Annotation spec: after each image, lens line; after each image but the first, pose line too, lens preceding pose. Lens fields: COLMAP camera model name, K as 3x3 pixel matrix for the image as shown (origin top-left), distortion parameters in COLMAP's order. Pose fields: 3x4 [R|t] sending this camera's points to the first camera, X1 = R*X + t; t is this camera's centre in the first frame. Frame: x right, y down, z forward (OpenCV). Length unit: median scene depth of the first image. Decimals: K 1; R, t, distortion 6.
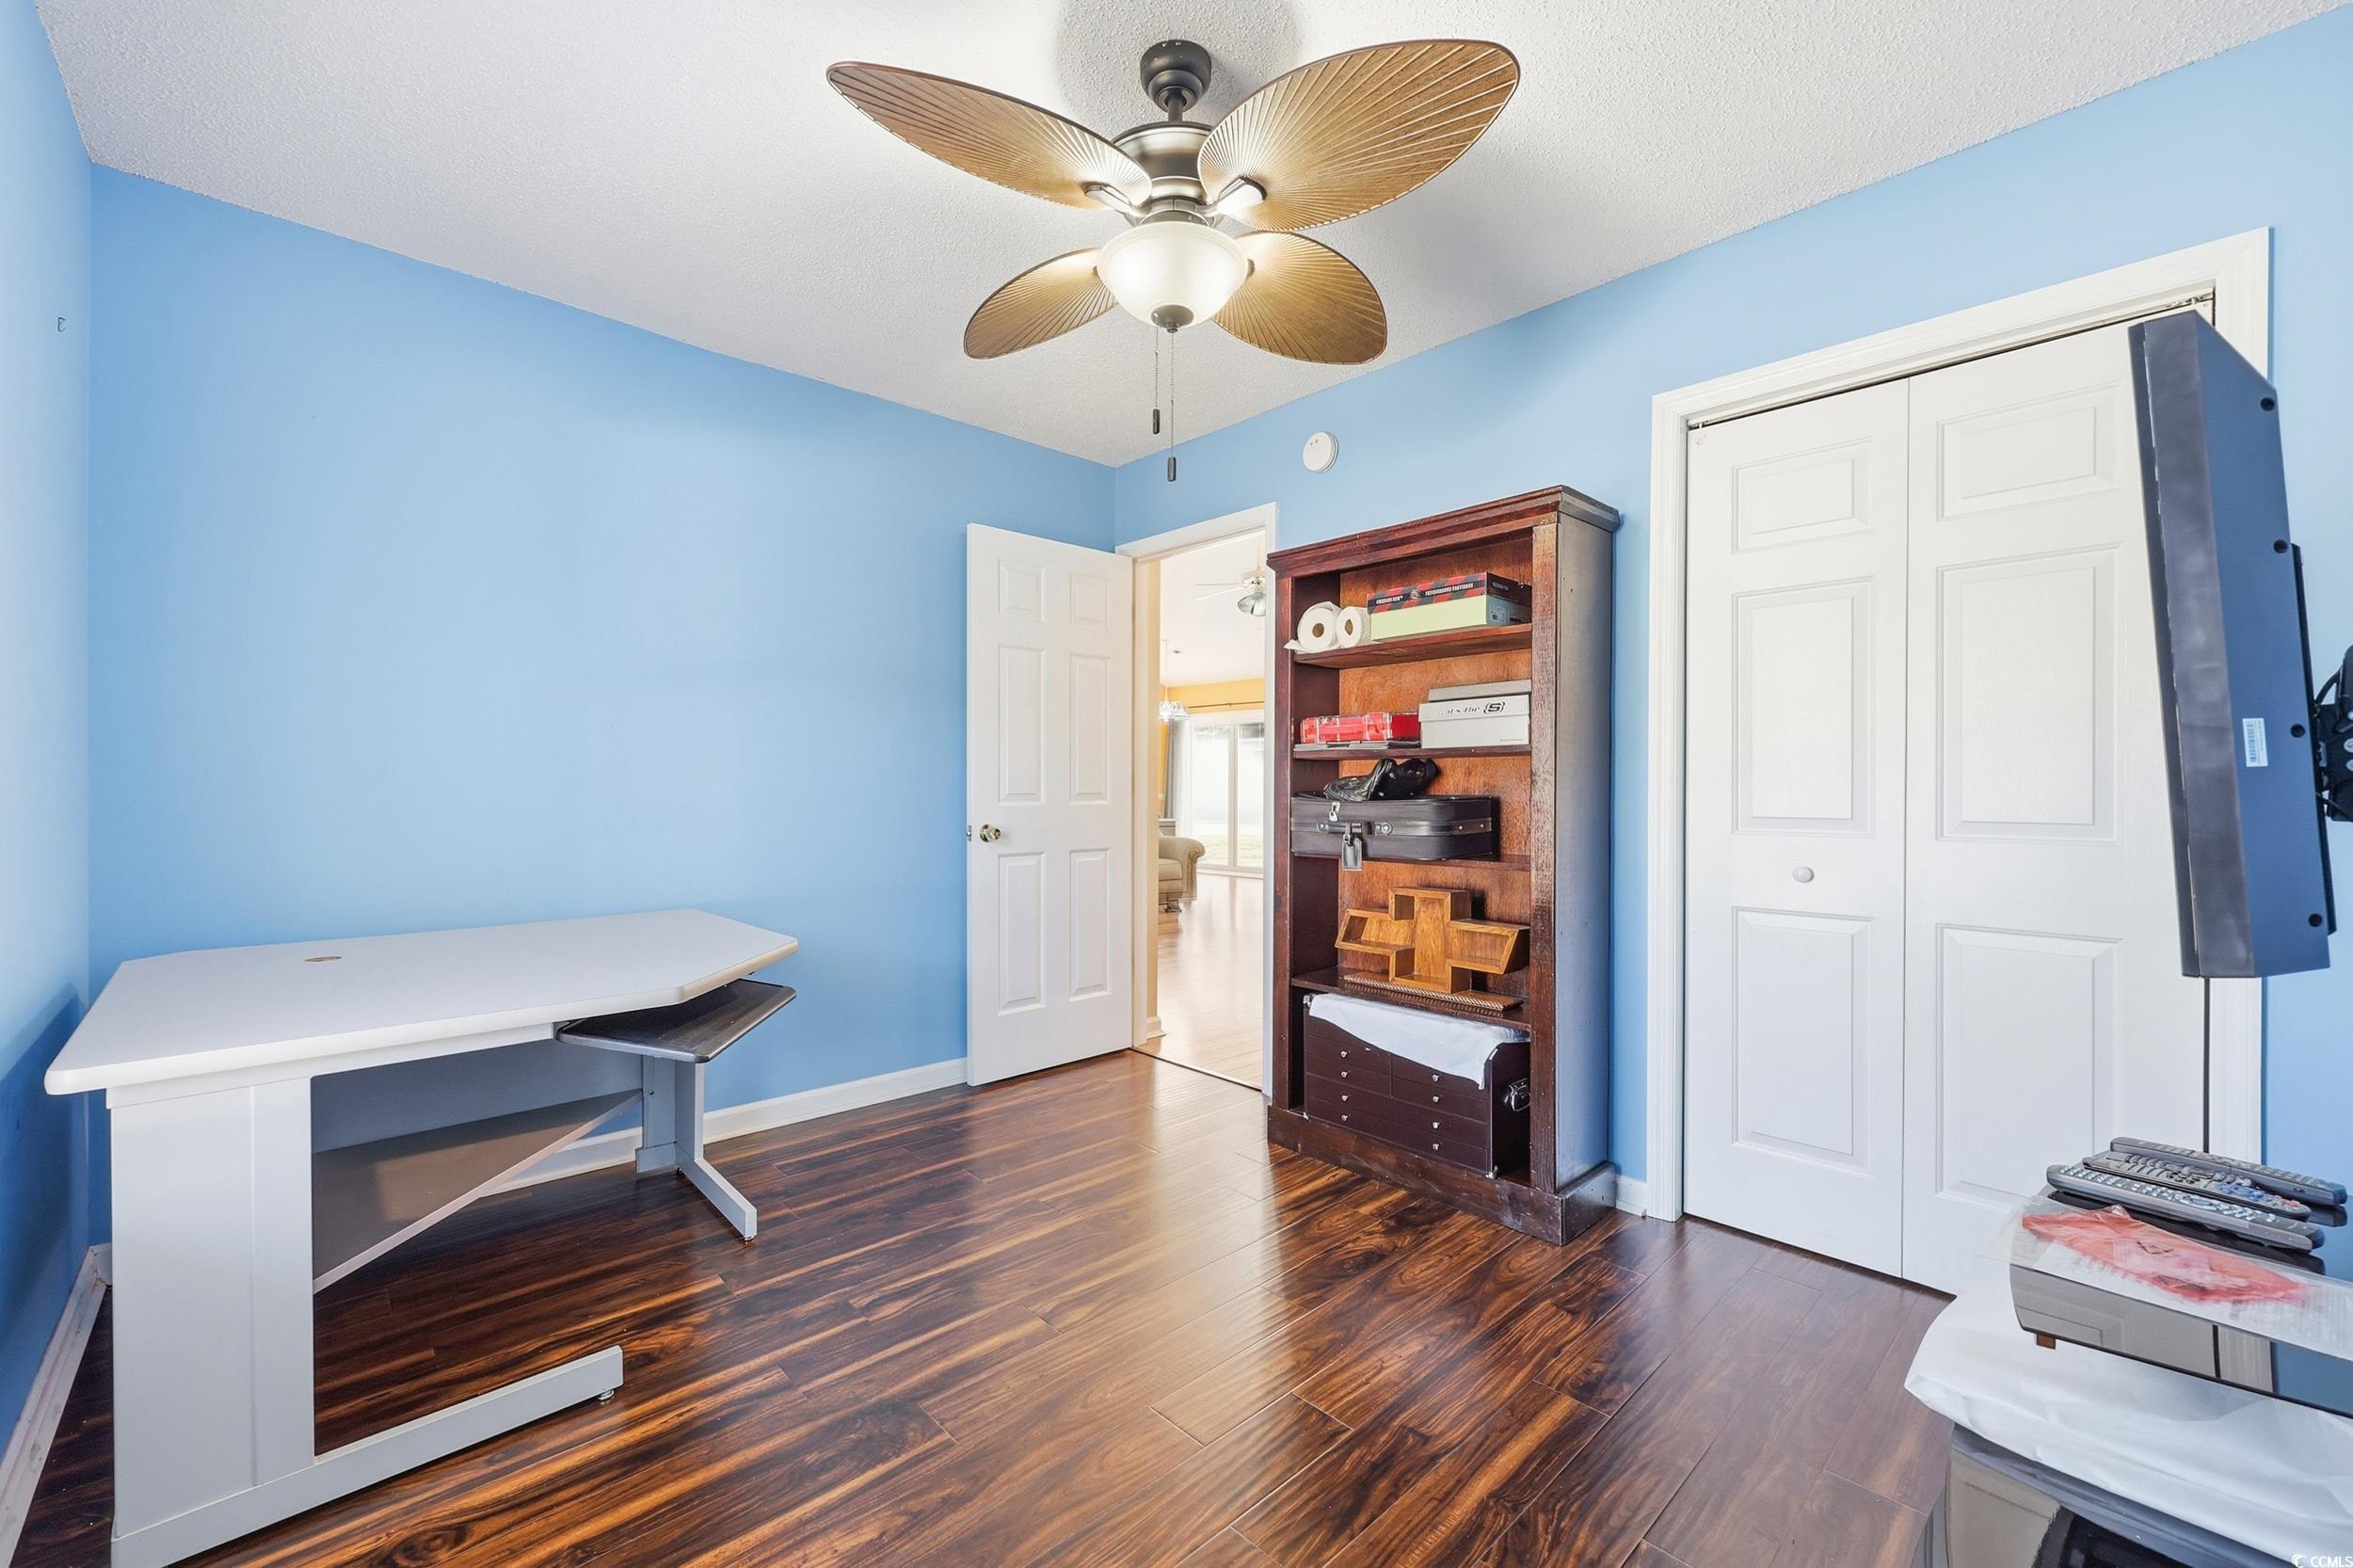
lens RADIAL K [[962.3, 0, 1176.5], [0, 962.3, 784.0], [0, 0, 1]] dist [-0.000328, 0.000024]
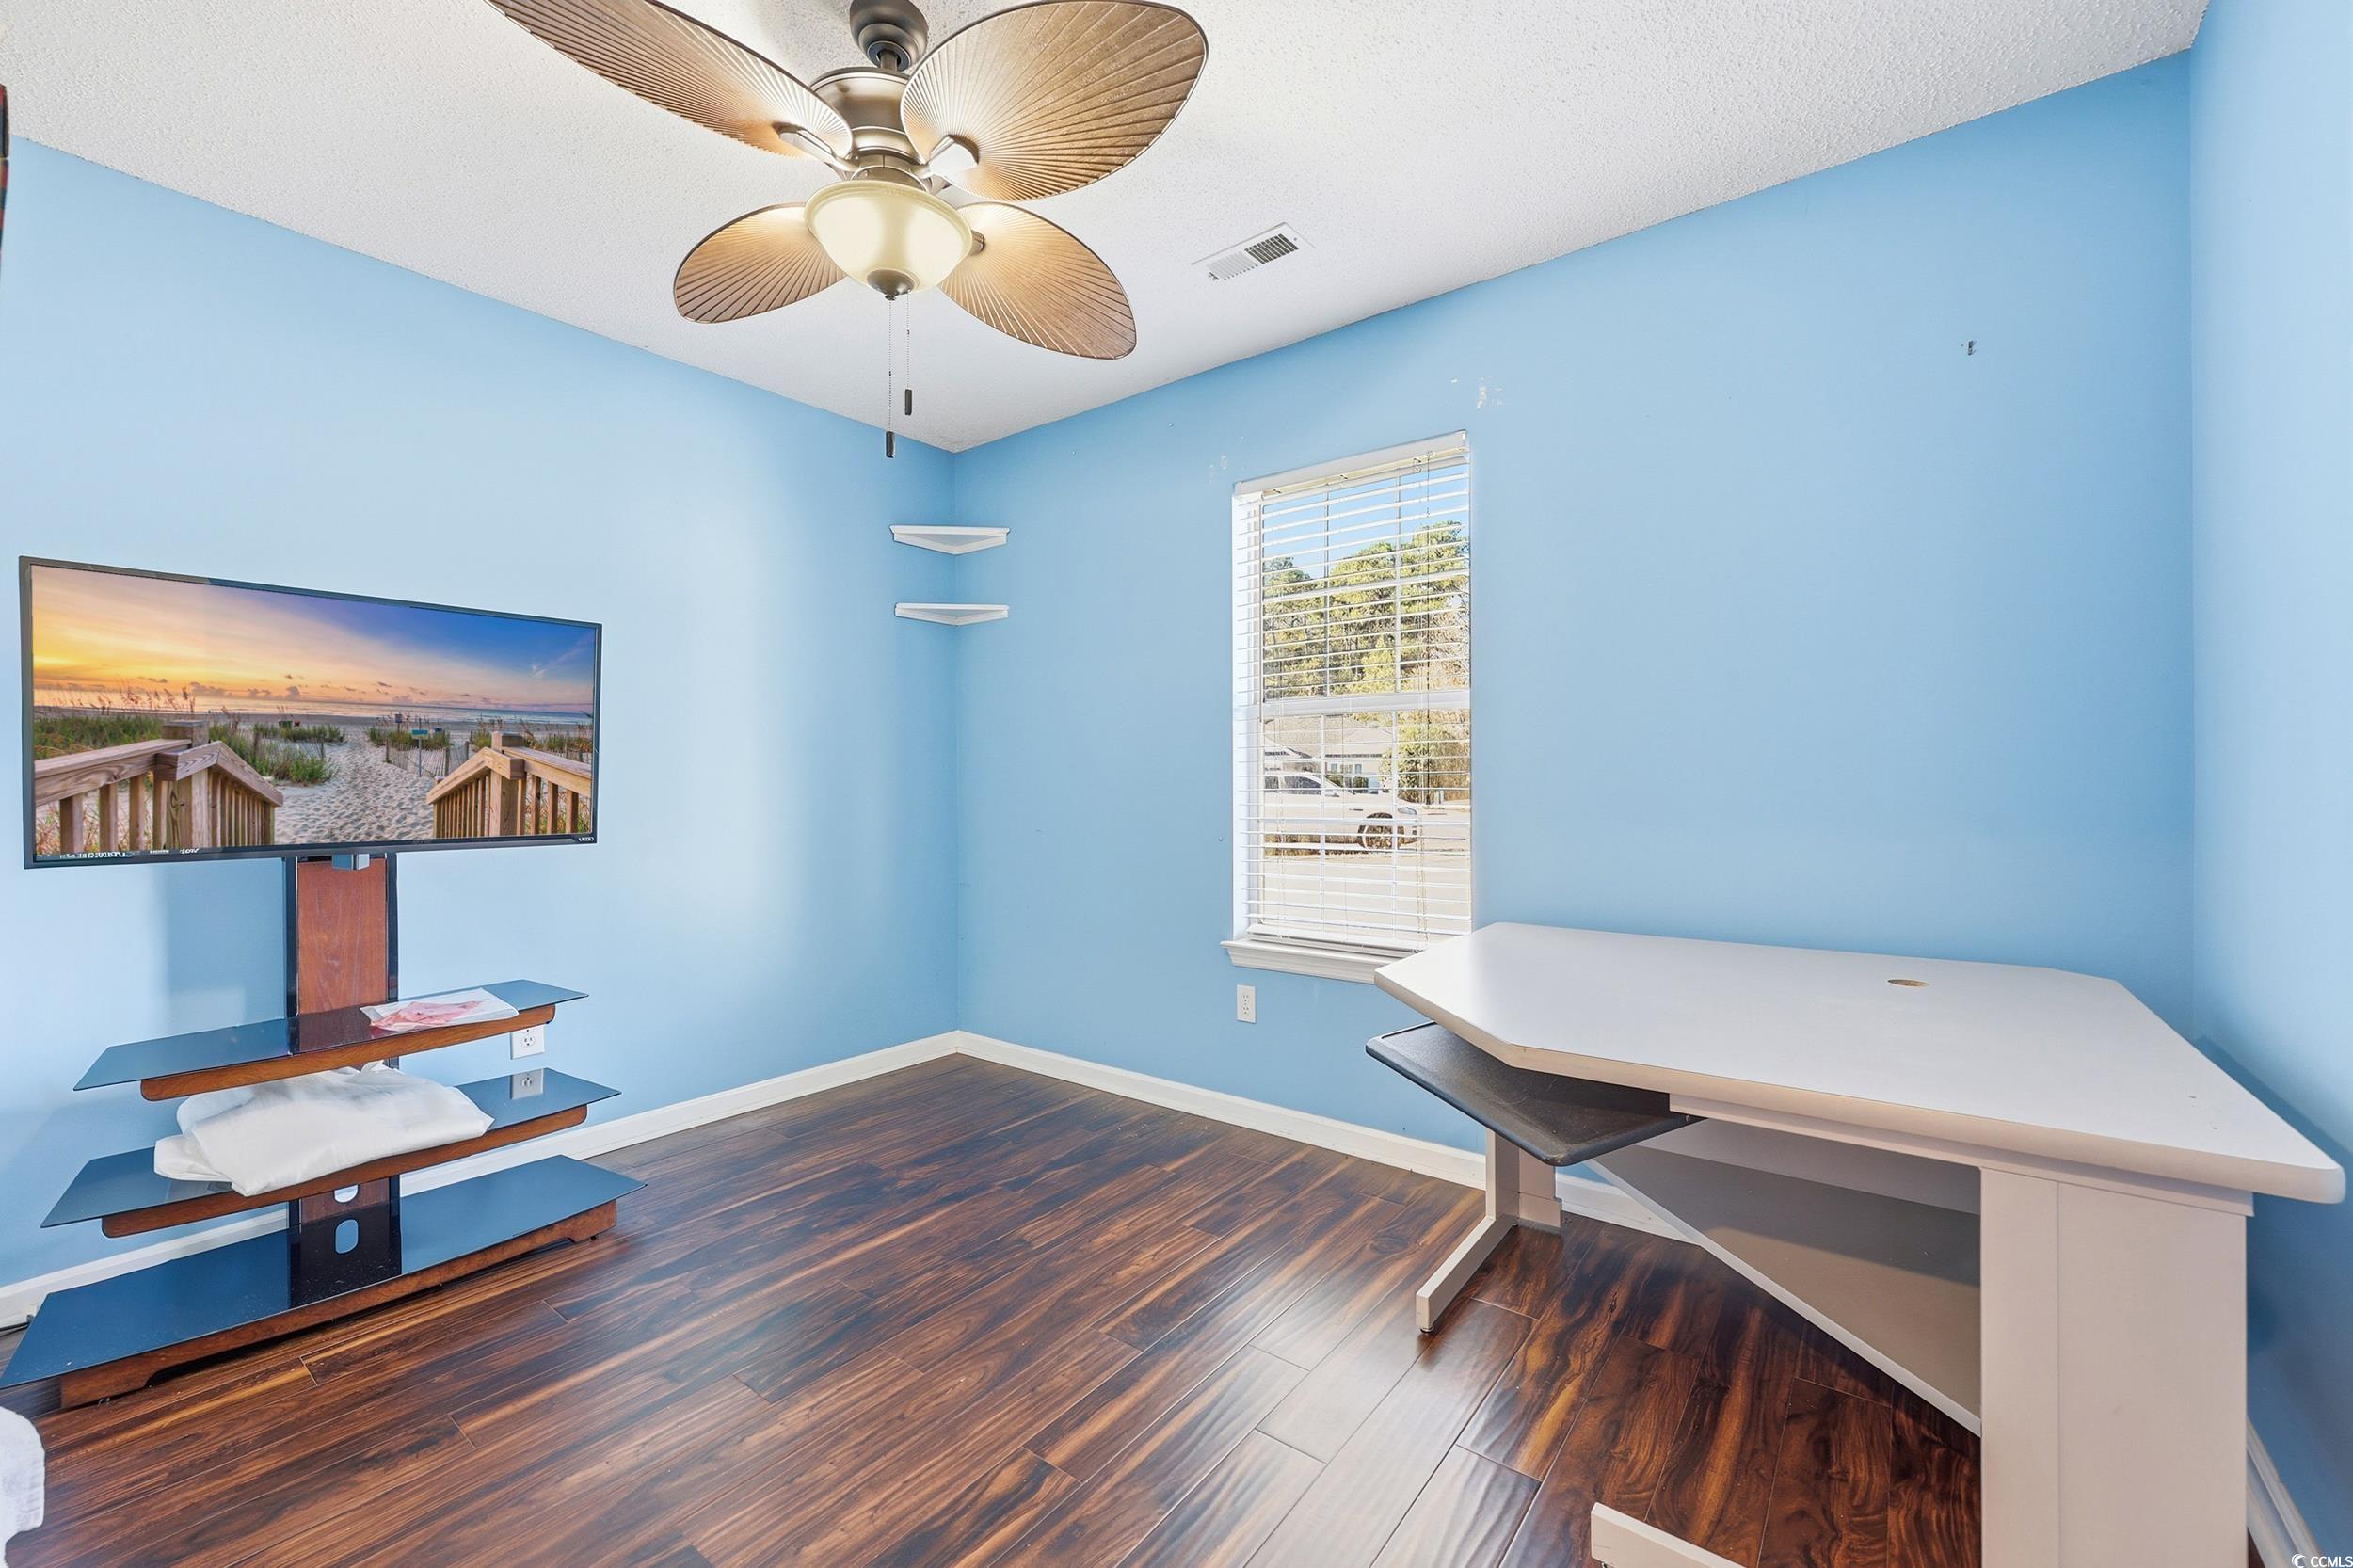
lens RADIAL K [[962.3, 0, 1176.5], [0, 962.3, 784.0], [0, 0, 1]] dist [-0.000328, 0.000024]
pose [[-0.987486, 0.002924, -0.157681, -0.132245], [0.003089, 0.999995, -0.000804, 0.007917], [0.157678, -0.001281, -0.987490, 1.992419]]
